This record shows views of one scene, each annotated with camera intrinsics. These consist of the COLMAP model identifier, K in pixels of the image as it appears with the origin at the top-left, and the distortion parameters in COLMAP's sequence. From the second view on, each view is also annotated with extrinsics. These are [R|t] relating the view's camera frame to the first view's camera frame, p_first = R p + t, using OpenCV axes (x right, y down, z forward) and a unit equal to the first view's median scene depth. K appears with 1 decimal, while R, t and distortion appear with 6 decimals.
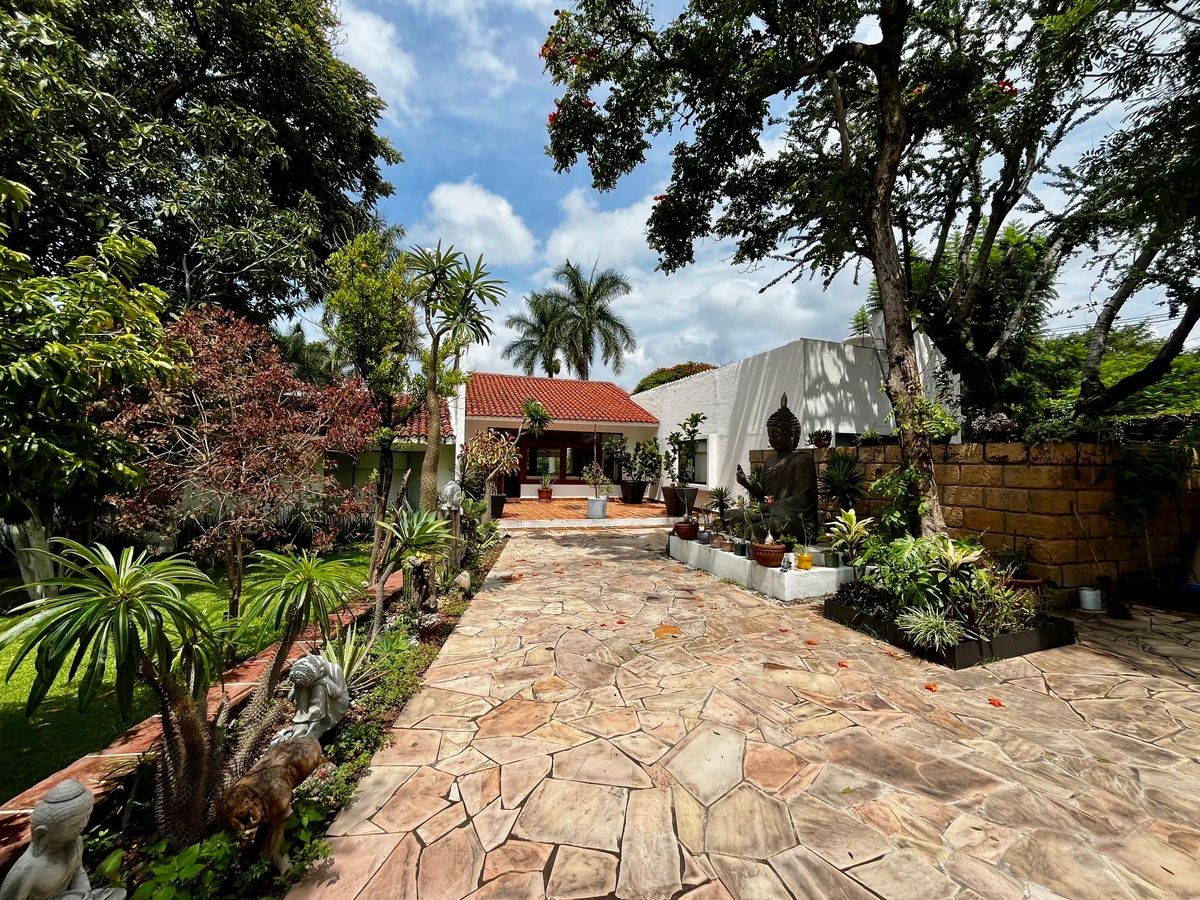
lens RADIAL K [[489.3, 0, 600.1], [0, 489.3, 448.3], [0, 0, 1]] dist [-0.000899, -0.000051]
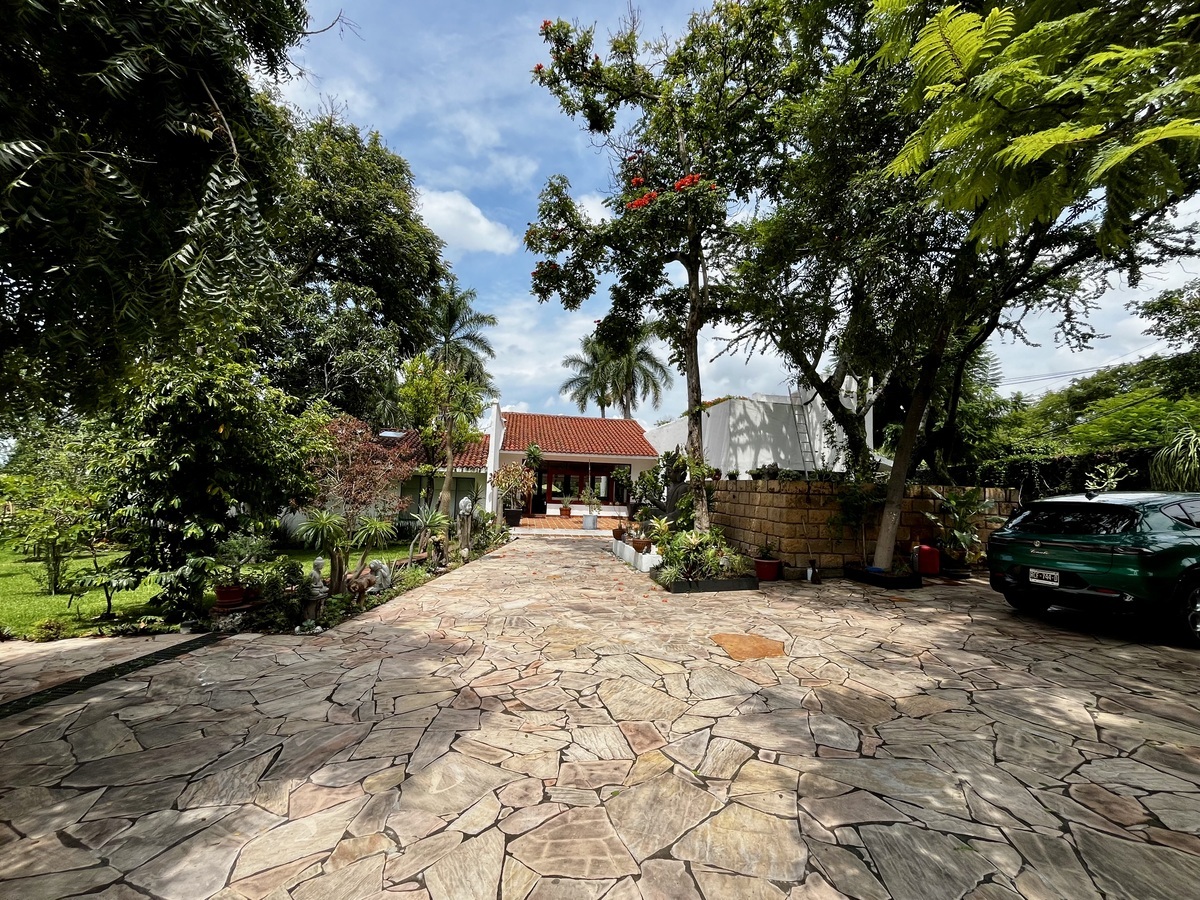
lens RADIAL K [[481.6, 0, 600.0], [0, 481.6, 450.0], [0, 0, 1]] dist [-0.000134, -0.000015]
pose [[0.989359, 0.007013, -0.145328, 0.245818], [-0.013932, 0.998814, -0.046645, -0.014814], [0.144828, 0.048174, 0.988283, -0.357804]]
